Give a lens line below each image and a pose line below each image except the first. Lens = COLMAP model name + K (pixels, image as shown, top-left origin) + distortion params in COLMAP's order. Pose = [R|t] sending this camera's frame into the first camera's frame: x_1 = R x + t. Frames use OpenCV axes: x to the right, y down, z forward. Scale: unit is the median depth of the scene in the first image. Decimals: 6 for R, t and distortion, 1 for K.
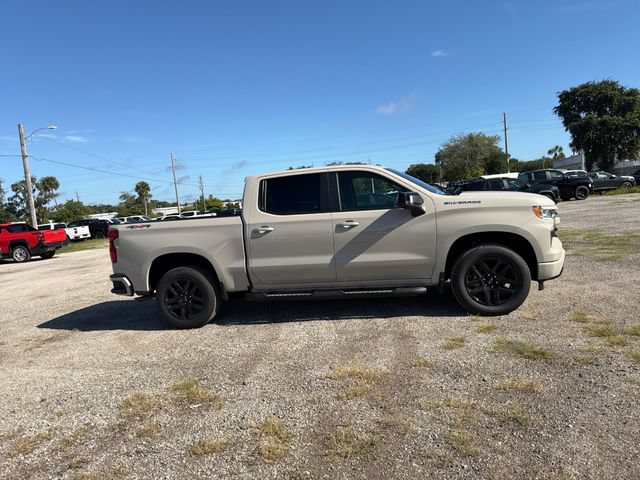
lens RADIAL K [[449.7, 0, 320.0], [0, 449.7, 240.0], [0, 0, 1]] dist [0.082289, -0.117855]
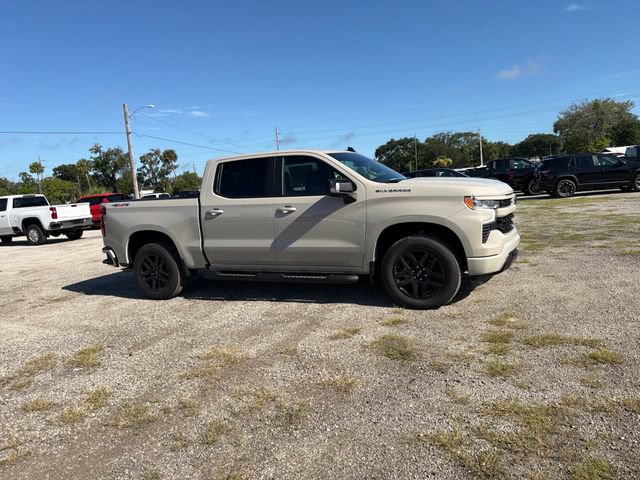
lens RADIAL K [[449.7, 0, 320.0], [0, 449.7, 240.0], [0, 0, 1]] dist [0.082289, -0.117855]
pose [[0.973138, 0.043770, -0.226024, 0.347891], [-0.030112, 0.997526, 0.063523, -0.031307], [0.228245, -0.055011, 0.972048, 0.026340]]
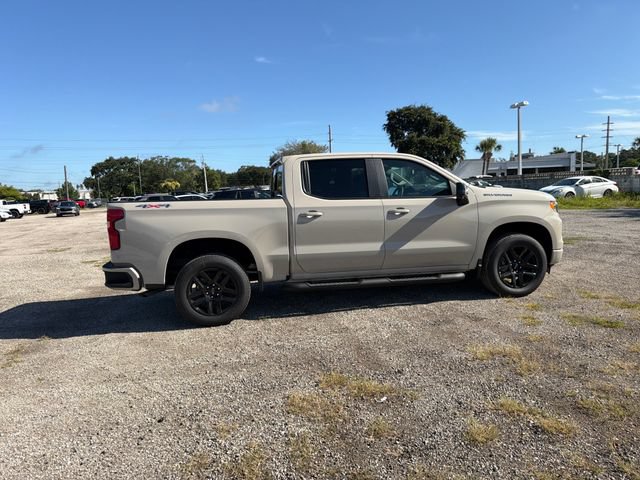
lens RADIAL K [[449.7, 0, 320.0], [0, 449.7, 240.0], [0, 0, 1]] dist [0.082289, -0.117855]
pose [[0.926534, 0.014345, 0.375939, -0.449860], [-0.013759, 0.999896, -0.004244, 0.033538], [-0.375960, -0.001241, 0.926635, 0.130021]]
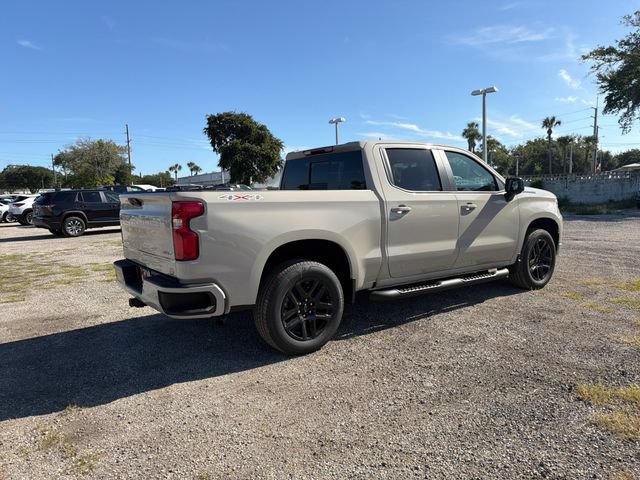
lens RADIAL K [[449.7, 0, 320.0], [0, 449.7, 240.0], [0, 0, 1]] dist [0.082289, -0.117855]
pose [[0.681858, -0.001054, 0.731483, -0.799040], [0.022876, 0.999541, -0.019884, 0.044138], [-0.731126, 0.030292, 0.681569, 0.550040]]
